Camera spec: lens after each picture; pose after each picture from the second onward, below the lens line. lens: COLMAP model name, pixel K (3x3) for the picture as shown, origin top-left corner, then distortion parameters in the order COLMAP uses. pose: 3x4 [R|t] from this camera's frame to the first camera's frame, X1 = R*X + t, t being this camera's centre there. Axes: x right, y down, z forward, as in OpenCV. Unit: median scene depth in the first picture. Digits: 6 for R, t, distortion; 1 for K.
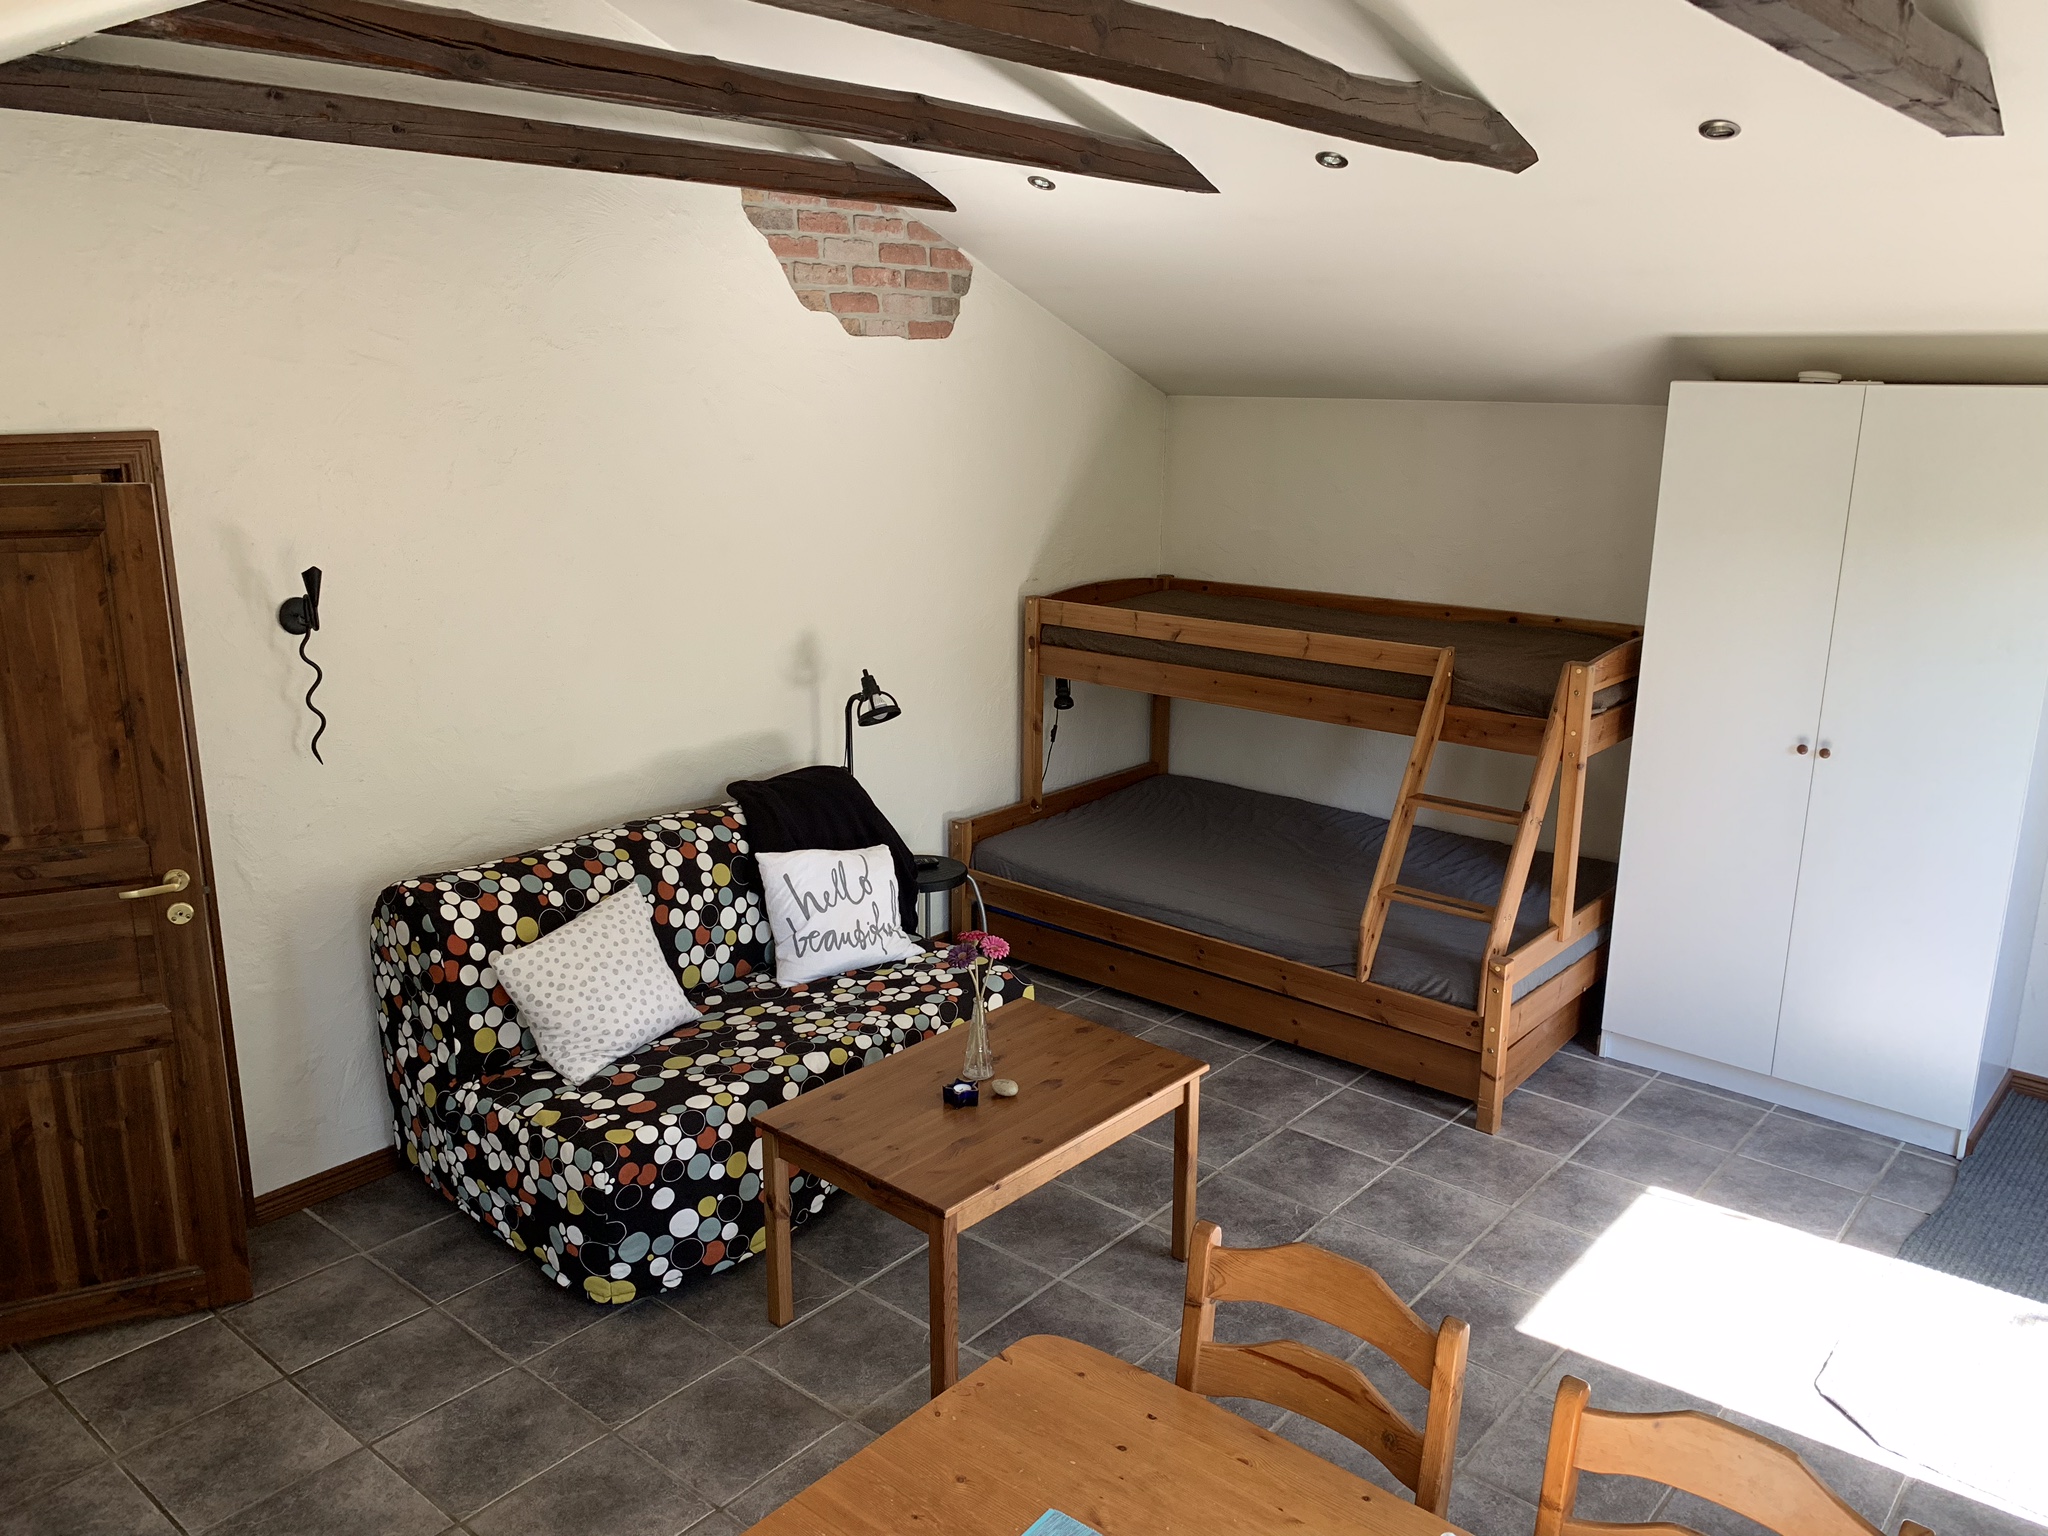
lens RADIAL K [[1560.7, 0, 1028.1], [0, 1560.7, 768.5], [0, 0, 1]] dist [0.001474, -0.000505]
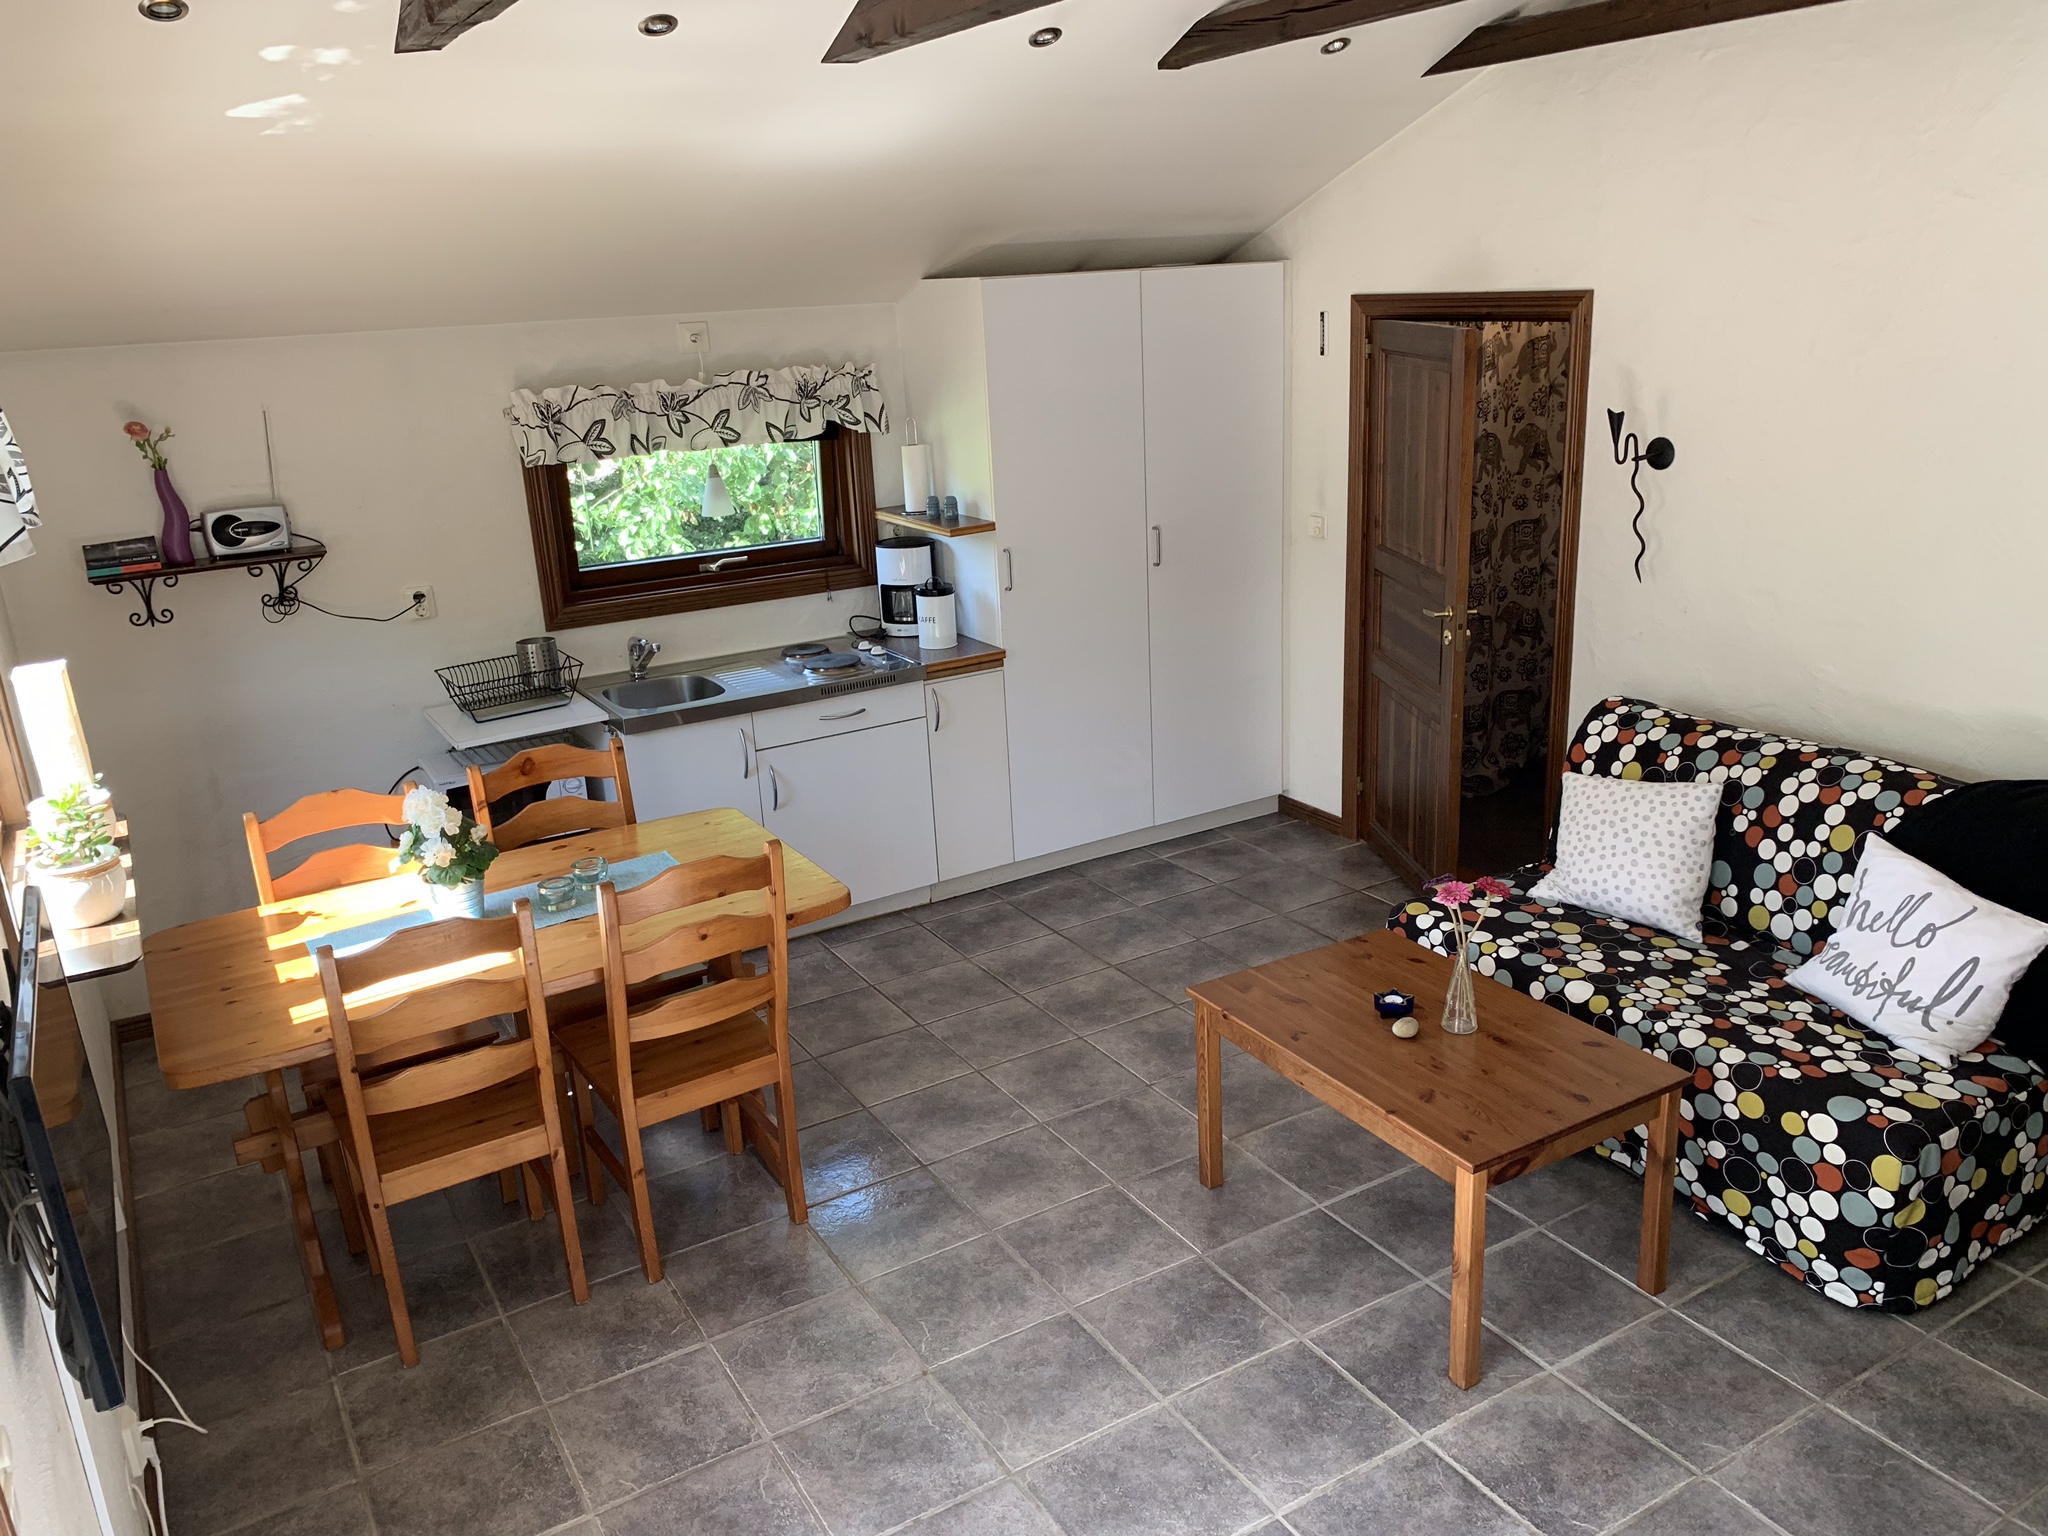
lens RADIAL K [[1560.7, 0, 1028.2], [0, 1560.7, 766.7], [0, 0, 1]] dist [0.001474, -0.000505]
pose [[-0.335534, 0.293847, -0.895025, 0.735282], [-0.187572, 0.910240, 0.369161, -0.207361], [0.923165, 0.291748, -0.250299, 0.846169]]
